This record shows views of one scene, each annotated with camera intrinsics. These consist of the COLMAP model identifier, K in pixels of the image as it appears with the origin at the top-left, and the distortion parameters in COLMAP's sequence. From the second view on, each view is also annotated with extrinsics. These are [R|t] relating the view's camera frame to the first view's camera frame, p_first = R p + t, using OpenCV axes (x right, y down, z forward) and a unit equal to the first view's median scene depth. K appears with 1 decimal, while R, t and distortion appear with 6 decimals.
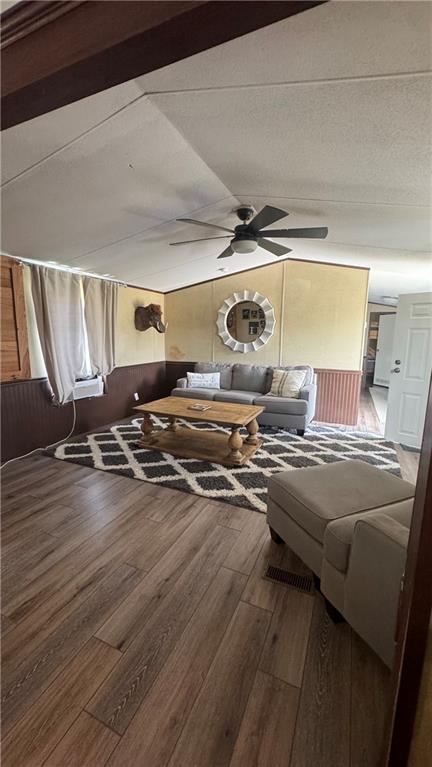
lens RADIAL K [[306.3, 0, 216.7], [0, 306.3, 387.0], [0, 0, 1]] dist [0.001417, 0.000185]
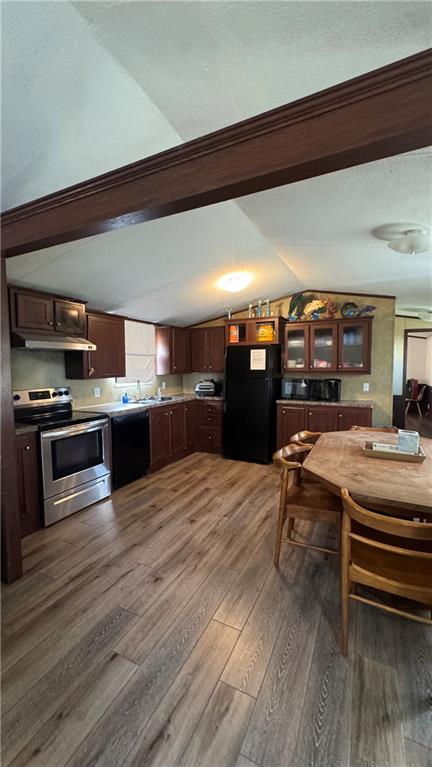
lens RADIAL K [[306.3, 0, 215.3], [0, 306.3, 383.8], [0, 0, 1]] dist [0.001417, 0.000185]
pose [[-0.998857, 0.001014, 0.047783, -0.634606], [0.012013, 0.973007, 0.230462, -0.305132], [-0.046260, 0.230772, -0.971907, 1.589462]]
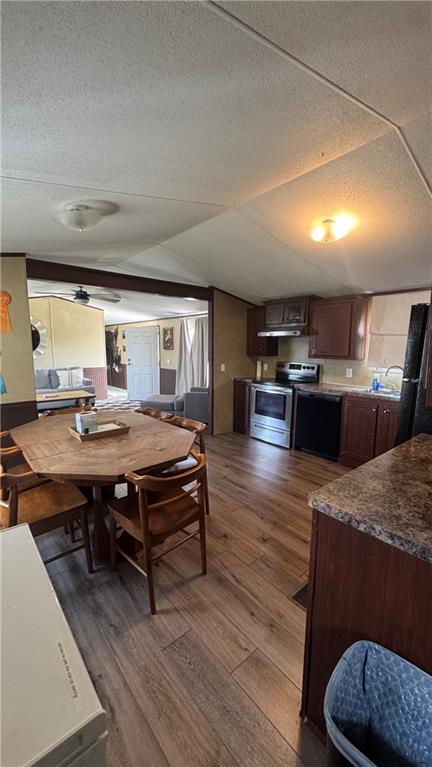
lens RADIAL K [[306.3, 0, 214.7], [0, 306.3, 386.5], [0, 0, 1]] dist [0.001417, 0.000185]
pose [[0.425251, -0.122494, 0.896748, -2.490997], [0.149672, 0.986675, 0.063801, 0.114068], [-0.892614, 0.107087, 0.437918, -0.967840]]
